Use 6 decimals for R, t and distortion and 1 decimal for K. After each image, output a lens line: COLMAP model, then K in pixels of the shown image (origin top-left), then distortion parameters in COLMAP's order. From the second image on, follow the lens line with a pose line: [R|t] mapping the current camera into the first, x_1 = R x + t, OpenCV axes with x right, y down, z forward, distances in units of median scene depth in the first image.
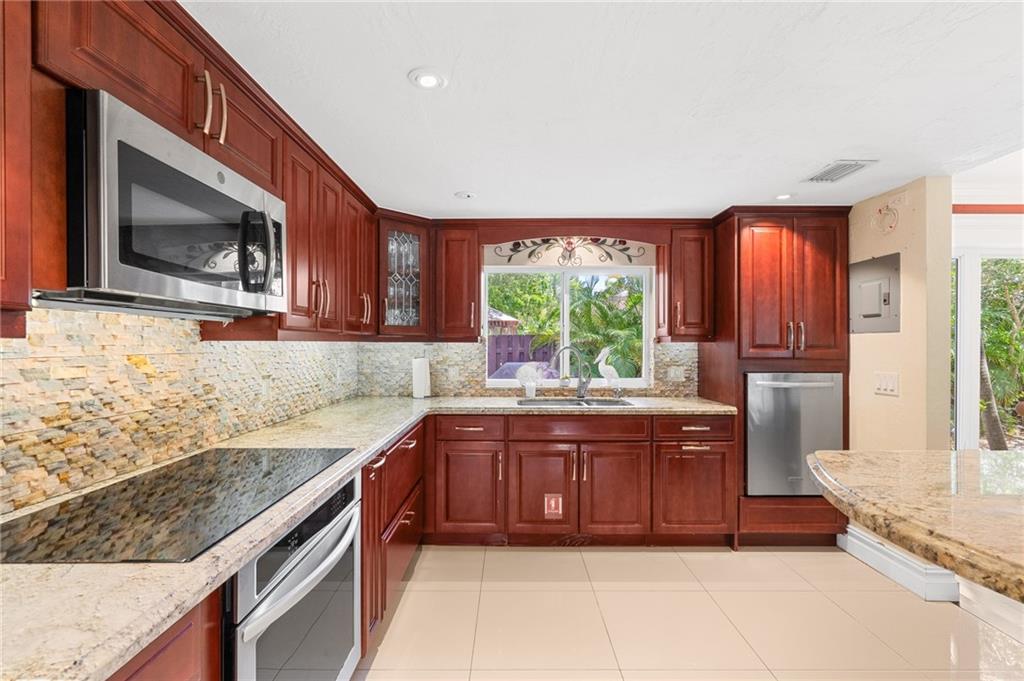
lens RADIAL K [[468.1, 0, 512.2], [0, 468.1, 342.9], [0, 0, 1]] dist [-0.001776, 0.001997]
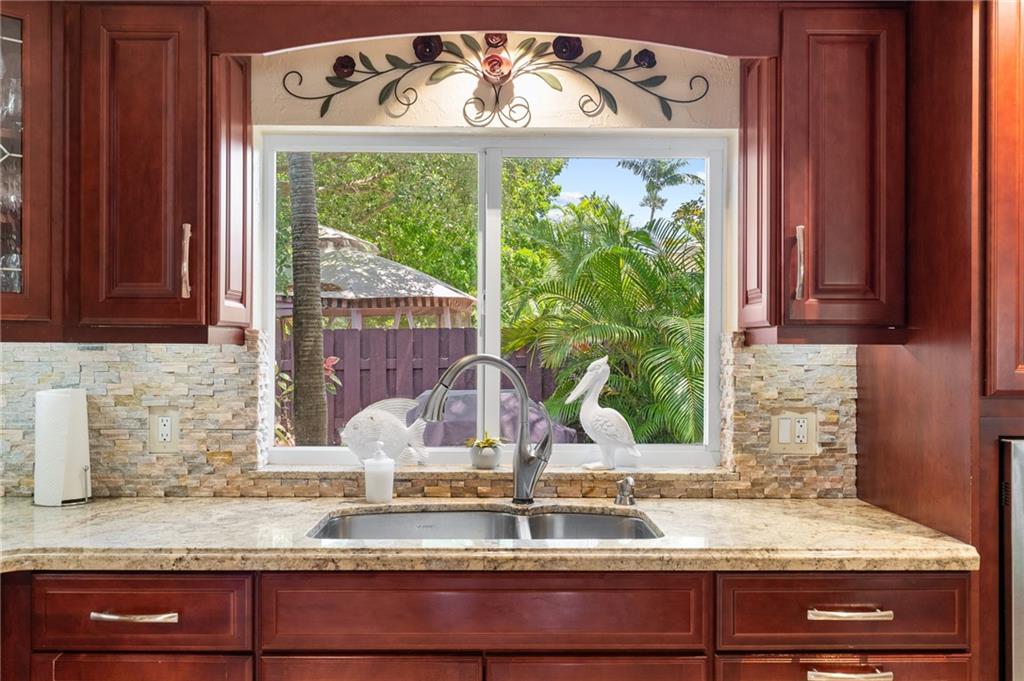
lens RADIAL K [[928.3, 0, 510.7], [0, 928.3, 342.1], [0, 0, 1]] dist [0.018162, -0.006026]
pose [[0.999845, 0.002562, 0.017443, 0.132928], [-0.002493, 0.999989, -0.003972, 0.000429], [-0.017453, 0.003928, 0.999840, 0.326707]]
